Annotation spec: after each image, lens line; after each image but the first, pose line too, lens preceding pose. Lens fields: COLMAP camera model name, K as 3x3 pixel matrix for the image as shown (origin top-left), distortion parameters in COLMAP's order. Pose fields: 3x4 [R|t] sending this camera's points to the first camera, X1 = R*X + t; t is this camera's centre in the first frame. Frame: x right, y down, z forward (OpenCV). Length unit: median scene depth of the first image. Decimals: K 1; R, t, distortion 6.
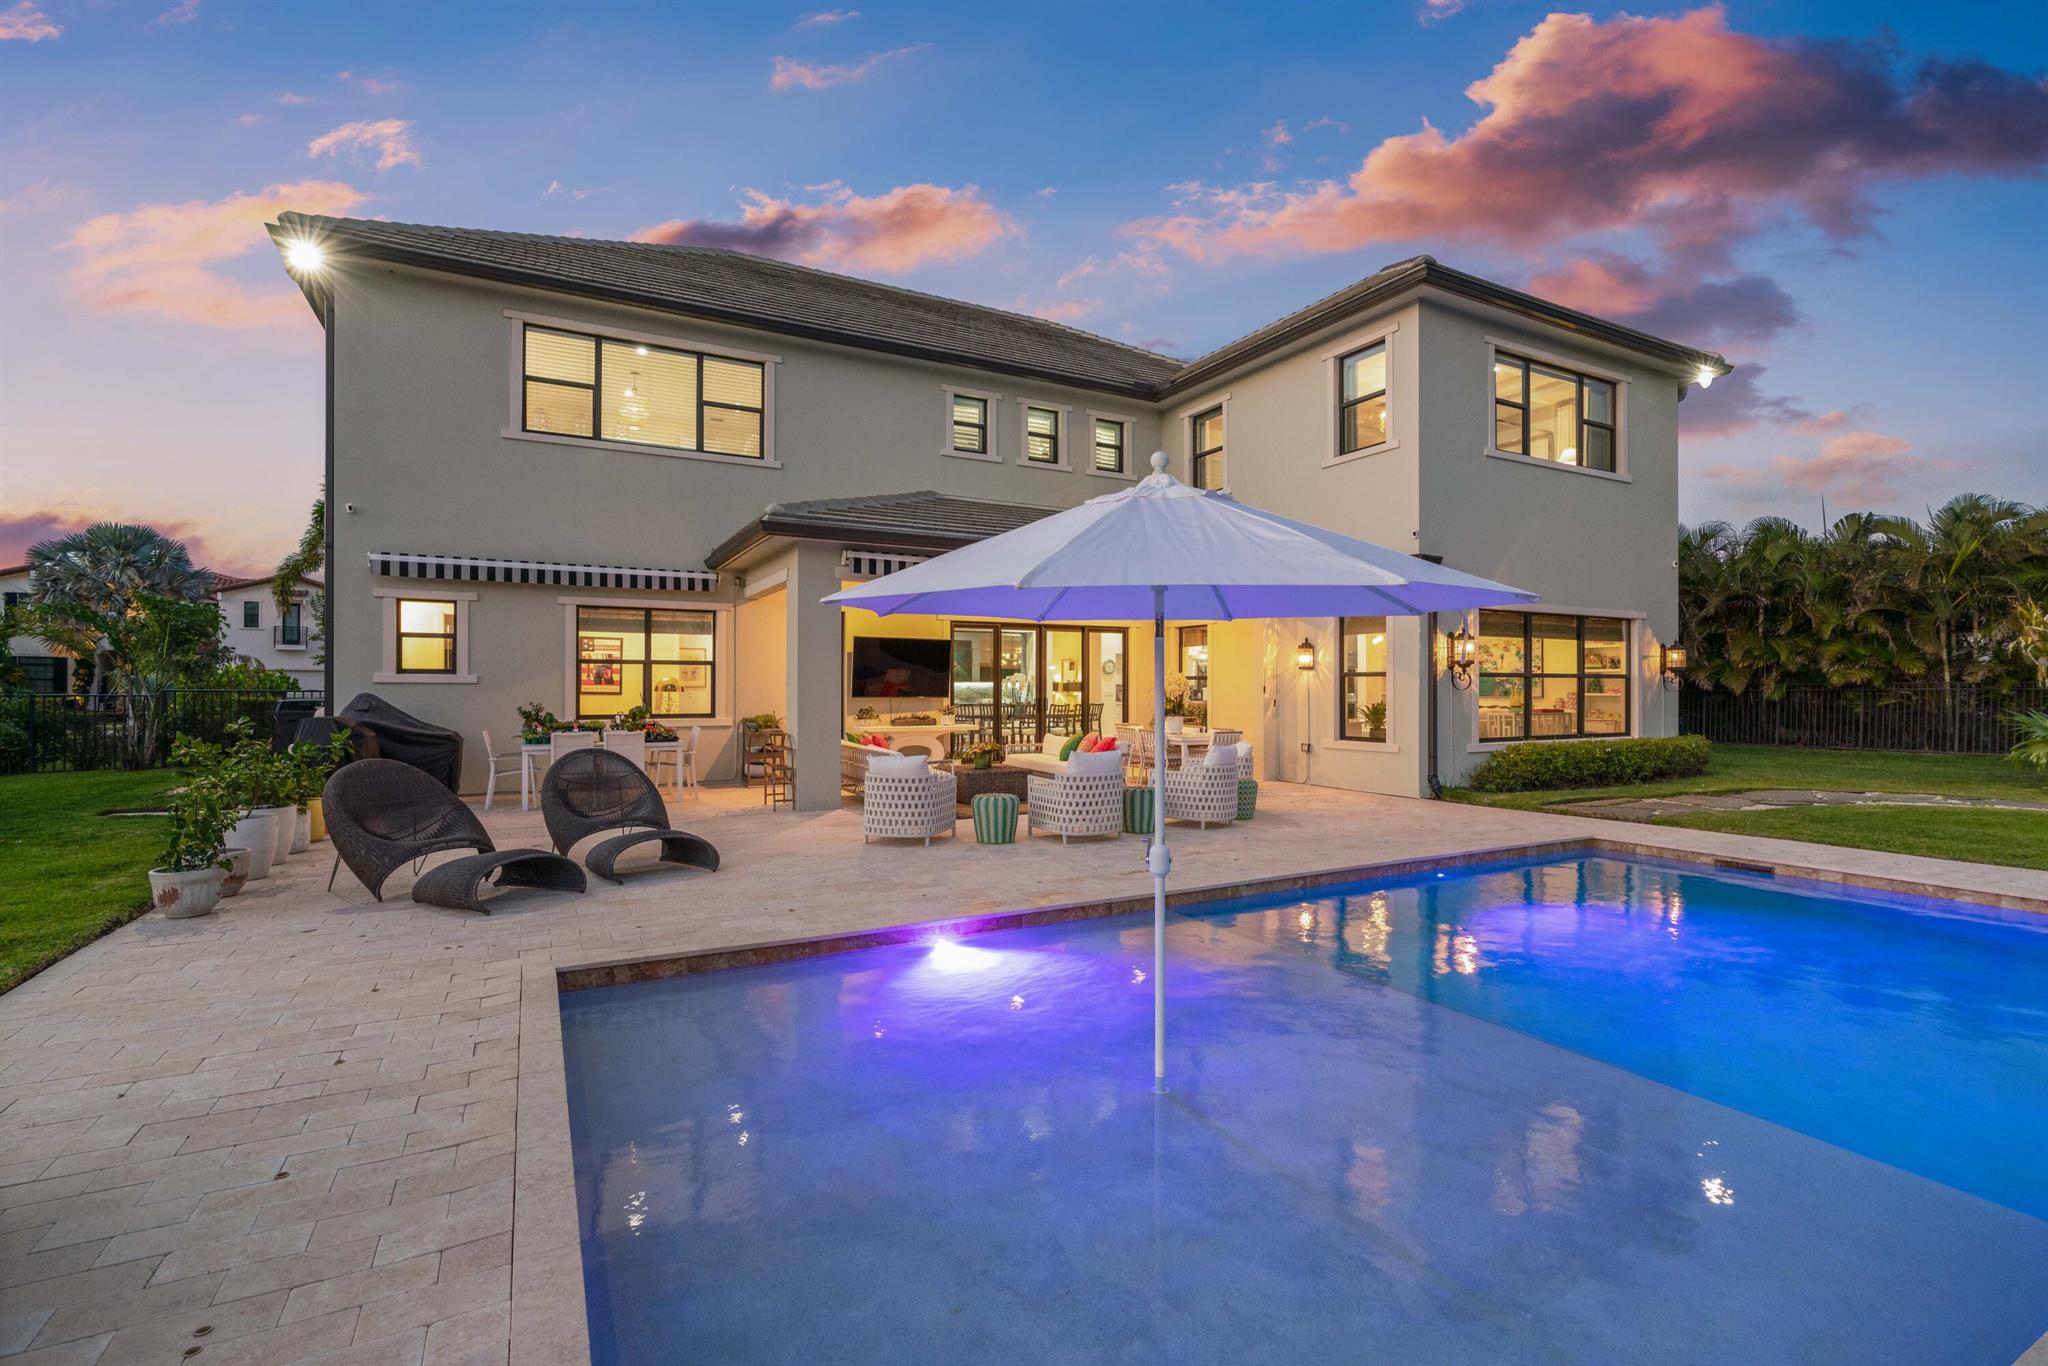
lens RADIAL K [[913.9, 0, 1018.7], [0, 913.9, 679.3], [0, 0, 1]] dist [-0.010834, 0.002387]
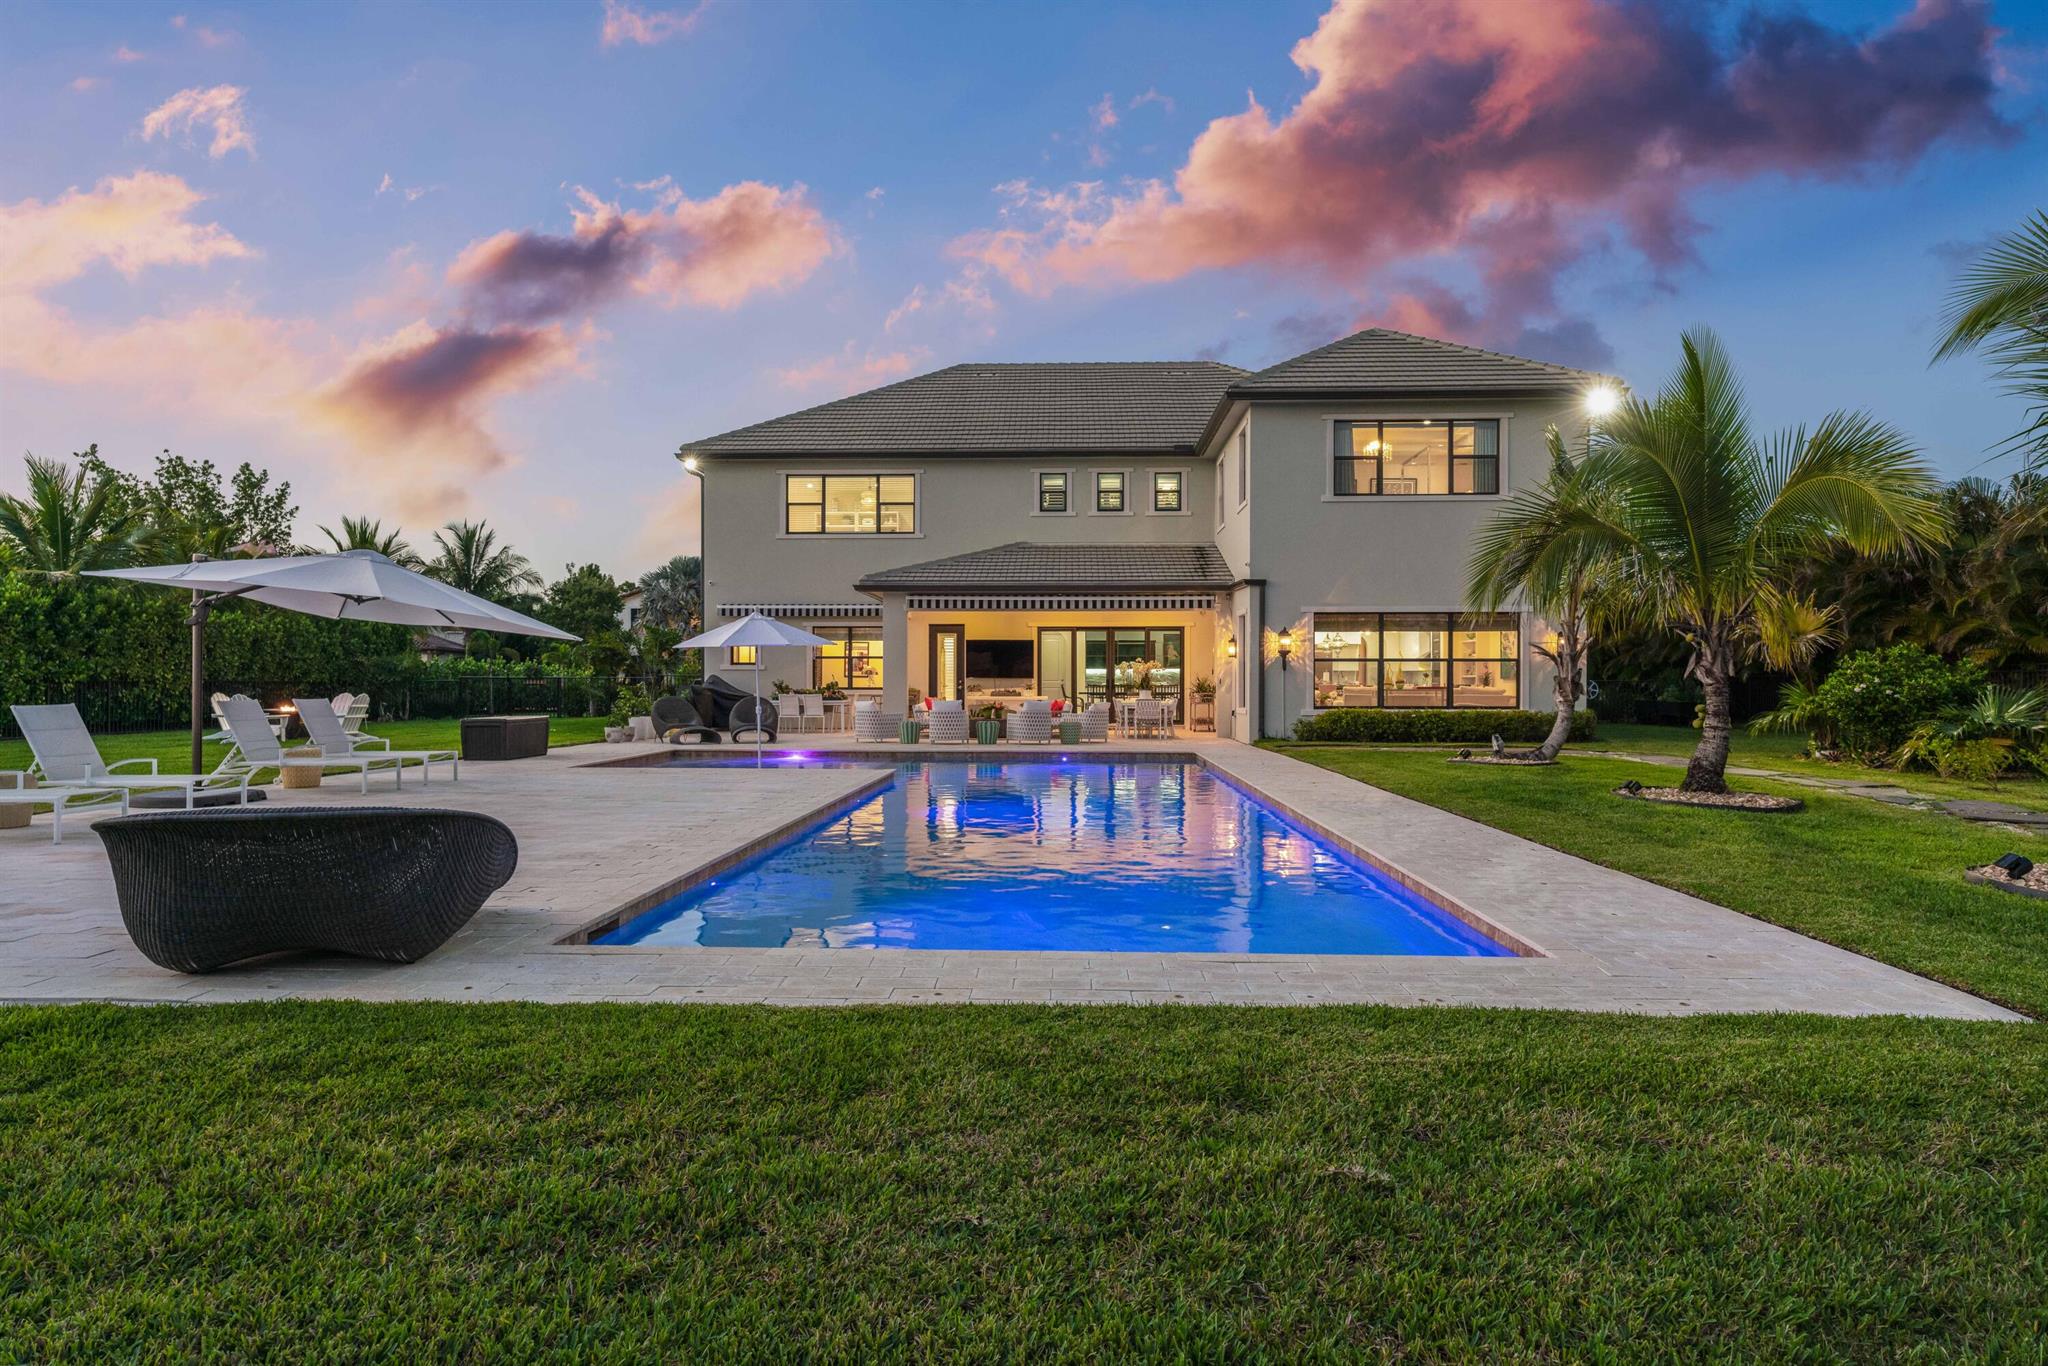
lens RADIAL K [[1141.4, 0, 1027.2], [0, 1141.4, 698.8], [0, 0, 1]] dist [-0.023802, 0.005454]
pose [[0.865168, 0.007520, -0.501425, 0.942032], [0.005185, 0.999700, 0.023939, 0.009366], [0.501455, -0.023311, 0.864870, -0.691660]]
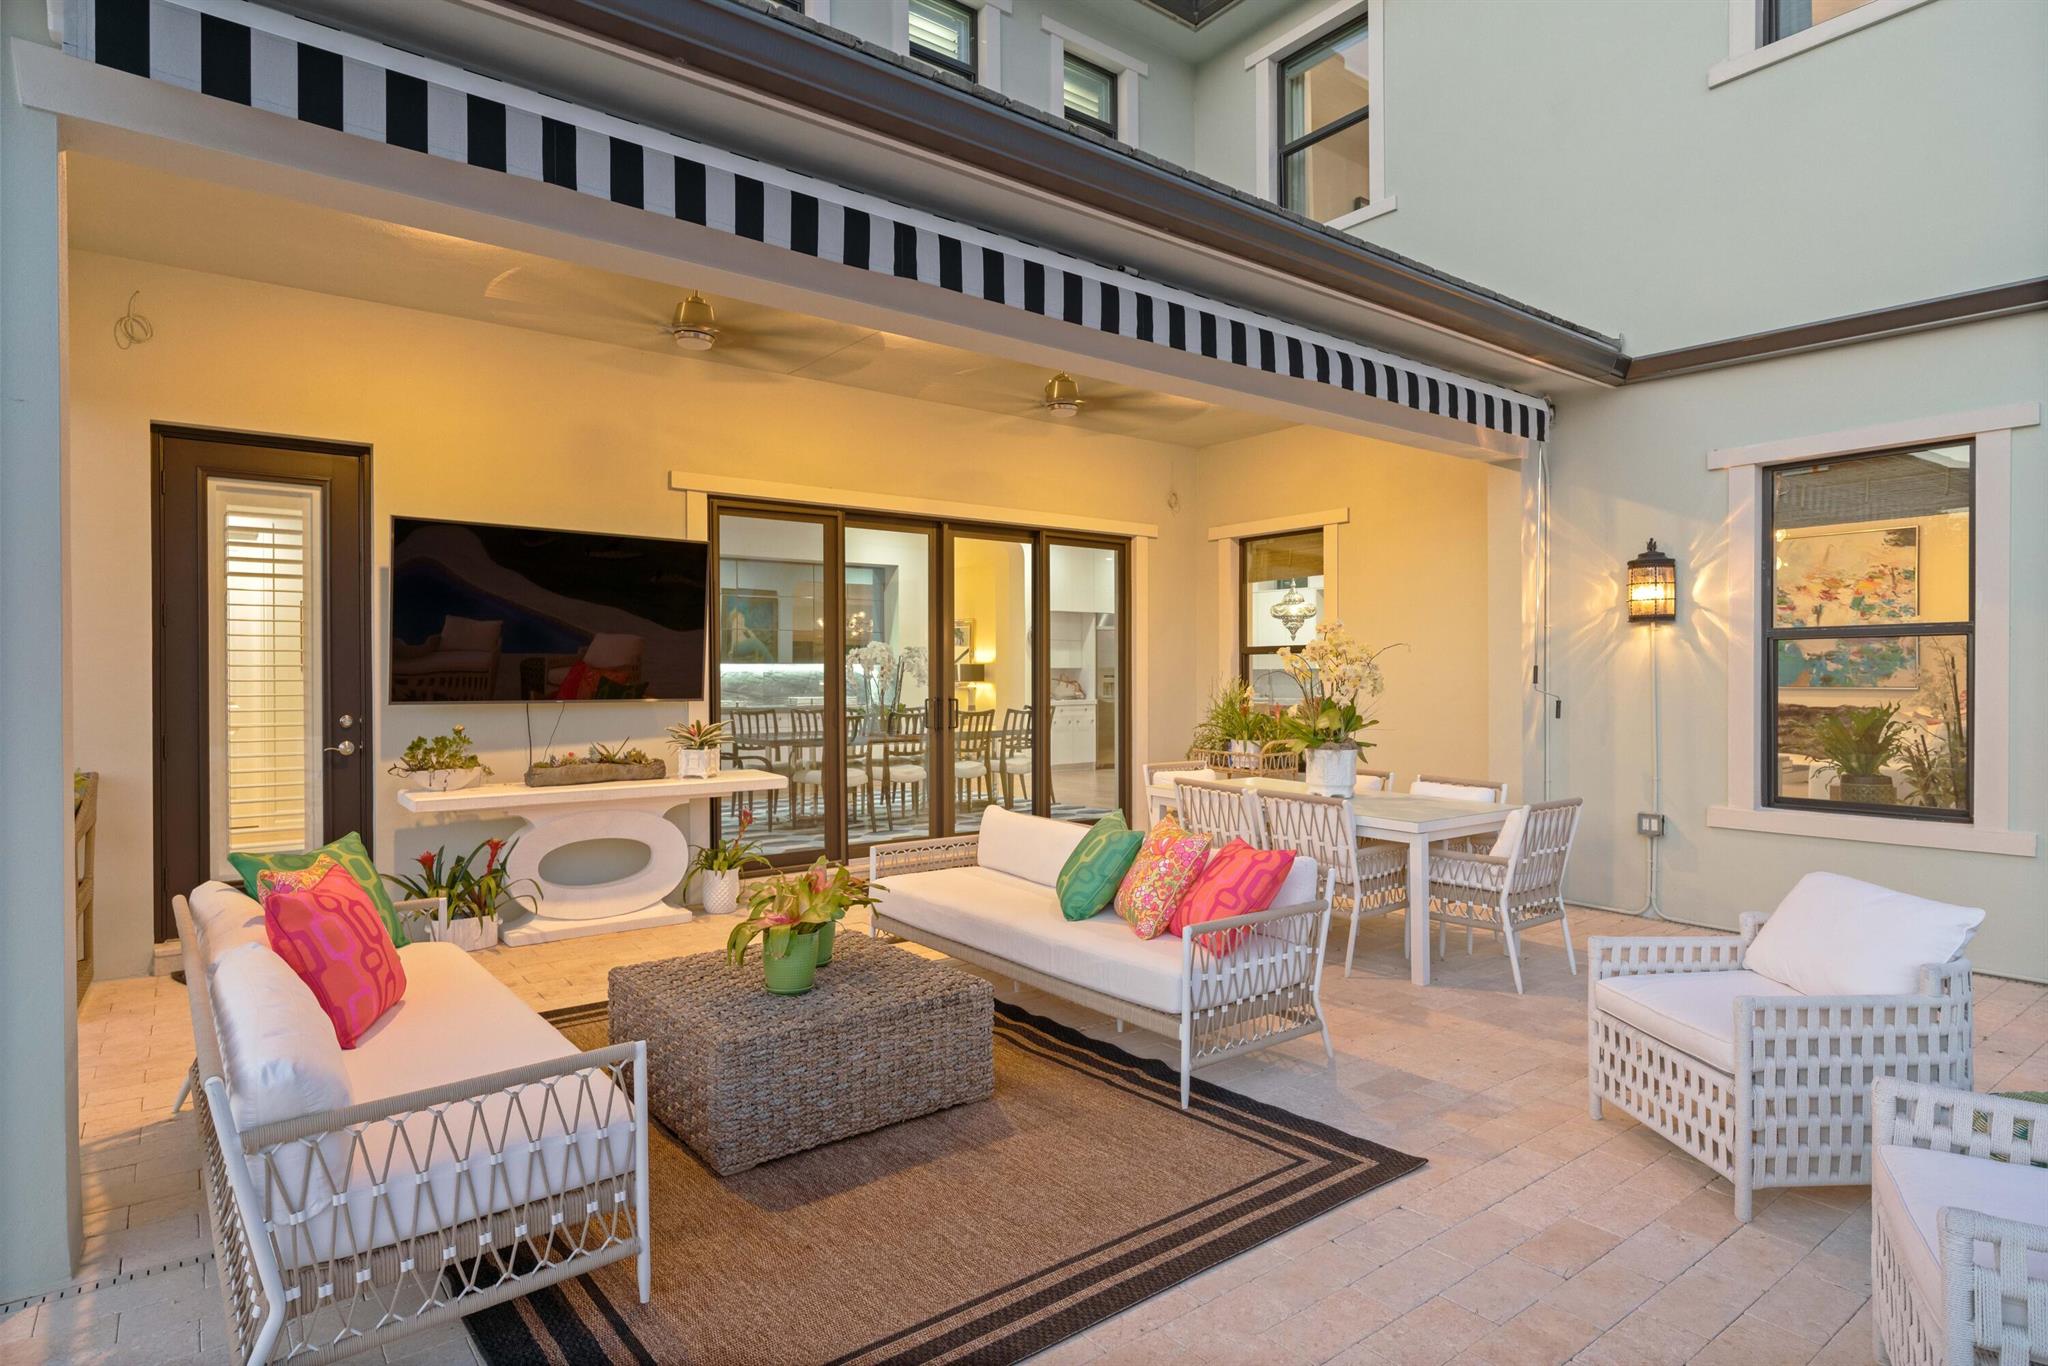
lens RADIAL K [[1098.6, 0, 1027.5], [0, 1098.6, 681.1], [0, 0, 1]] dist [-0.001803, -0.000630]
pose [[0.986208, -0.004891, 0.165439, -0.023291], [0.002784, 0.999912, 0.012964, 0.007574], [-0.165488, -0.012324, 0.986135, 0.598625]]
